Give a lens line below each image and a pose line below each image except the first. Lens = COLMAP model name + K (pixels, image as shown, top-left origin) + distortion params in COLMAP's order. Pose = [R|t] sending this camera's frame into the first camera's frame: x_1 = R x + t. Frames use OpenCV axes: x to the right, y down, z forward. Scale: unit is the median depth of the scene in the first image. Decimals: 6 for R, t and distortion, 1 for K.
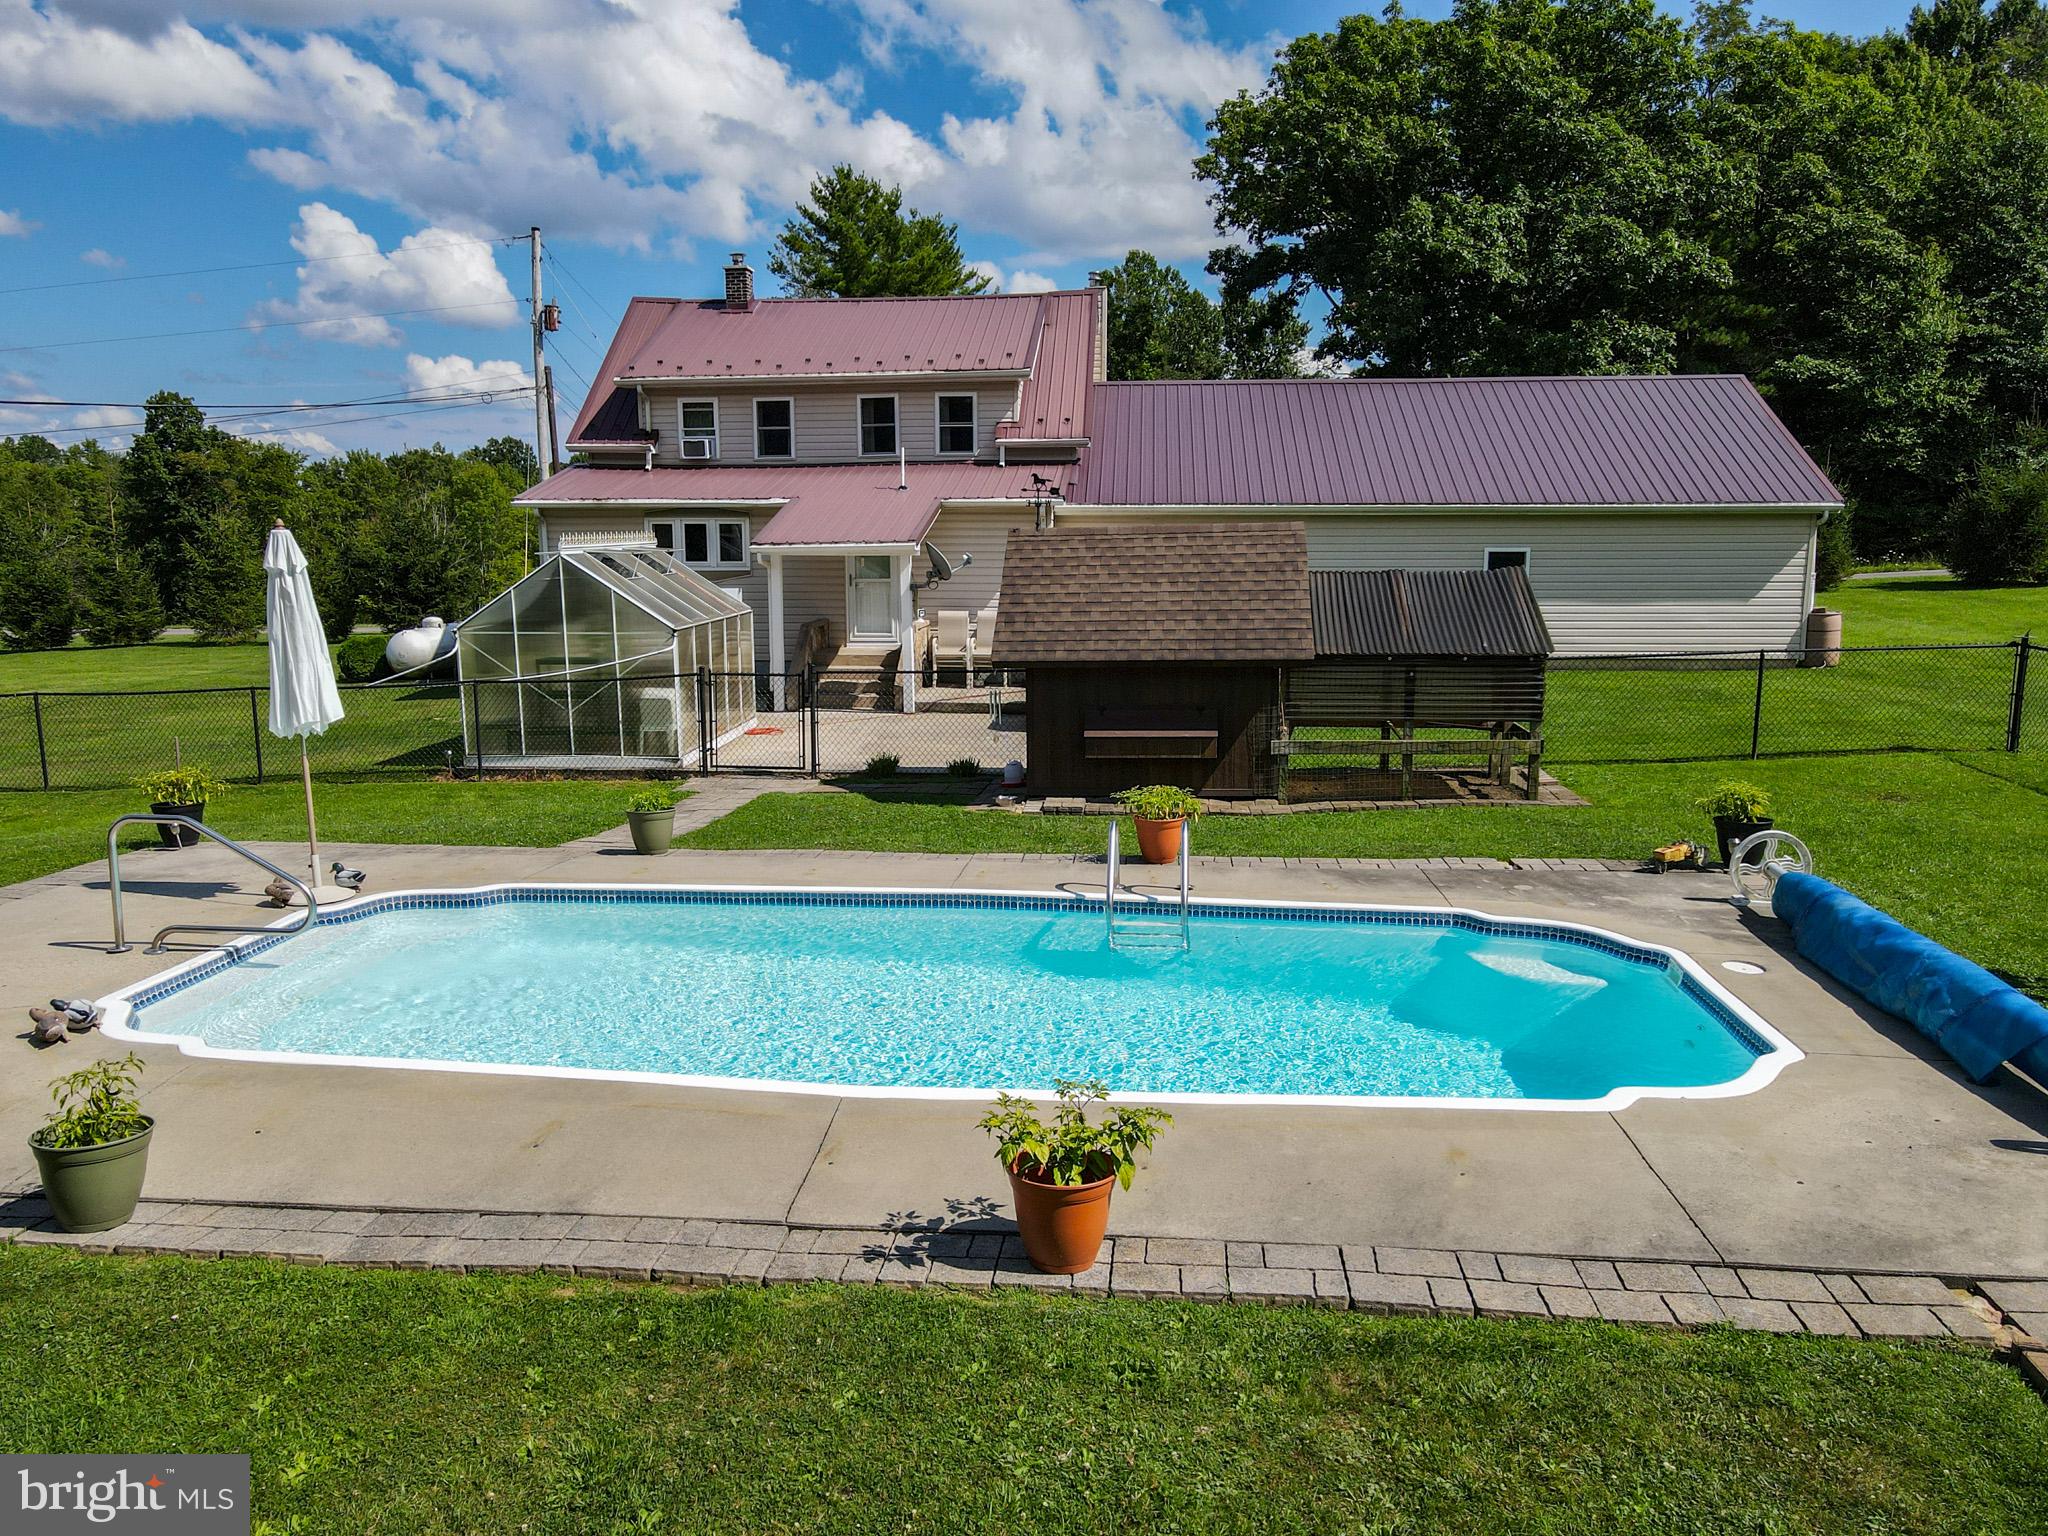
lens RADIAL K [[1481.6, 0, 1019.2], [0, 1481.6, 768.9], [0, 0, 1]] dist [0.009668, -0.003659]
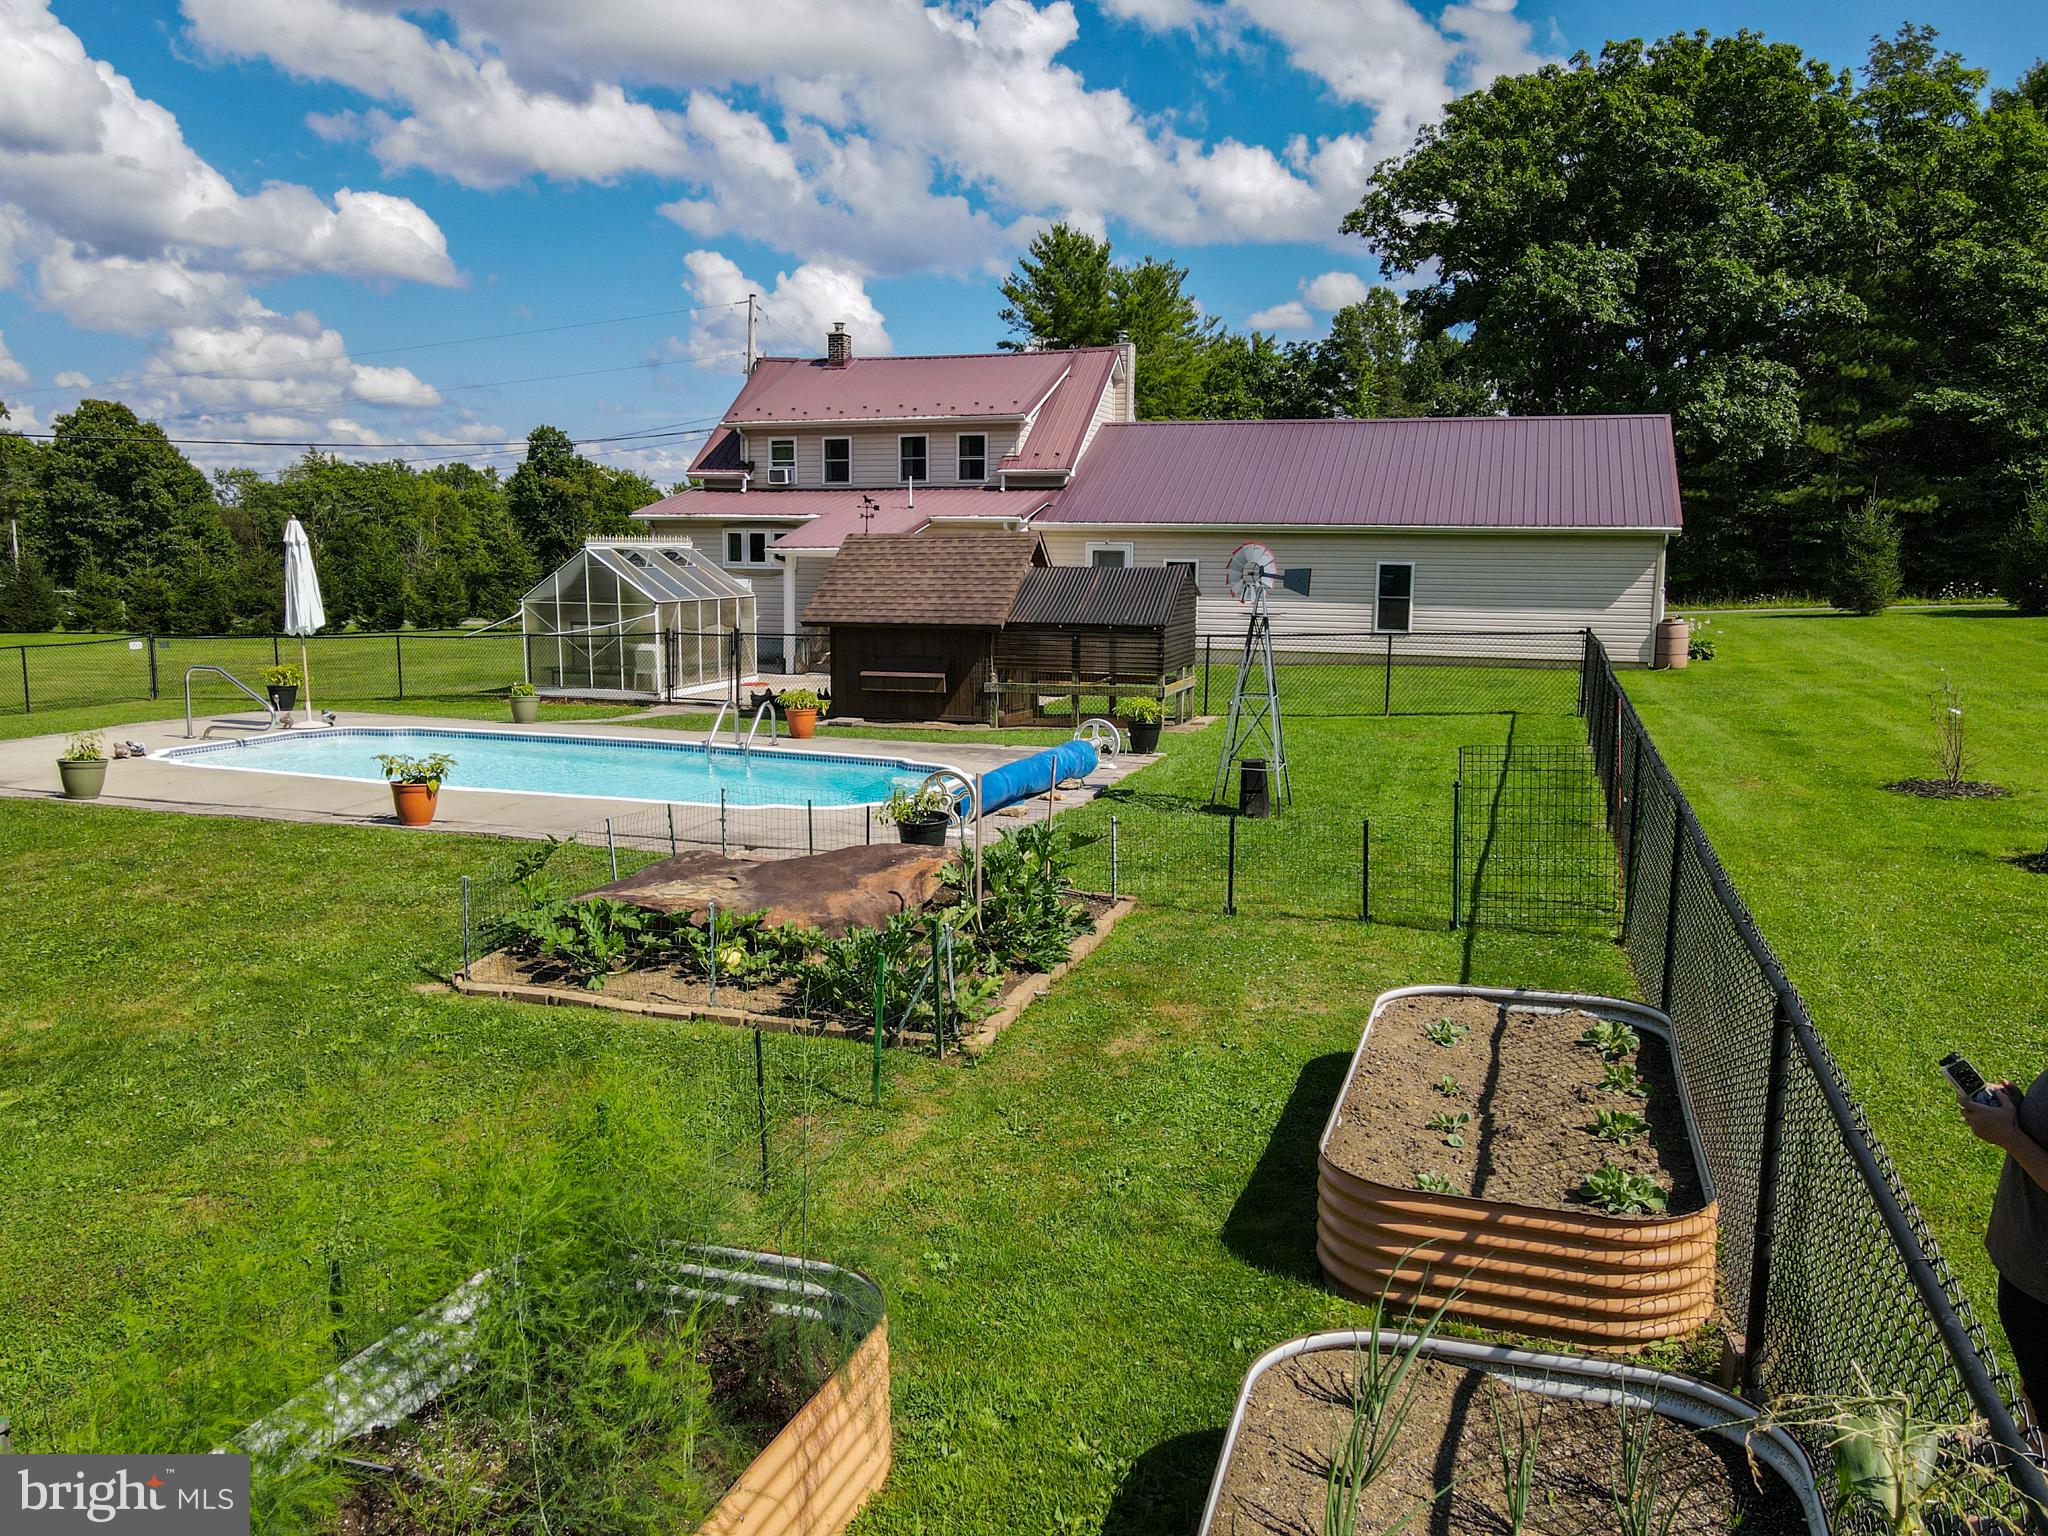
lens RADIAL K [[1481.6, 0, 1028.7], [0, 1481.6, 766.0], [0, 0, 1]] dist [0.009668, -0.003659]
pose [[0.975803, 0.045853, -0.213788, 0.280679], [-0.050021, 0.998648, -0.014125, 0.042954], [0.212851, 0.024477, 0.976778, -0.206675]]
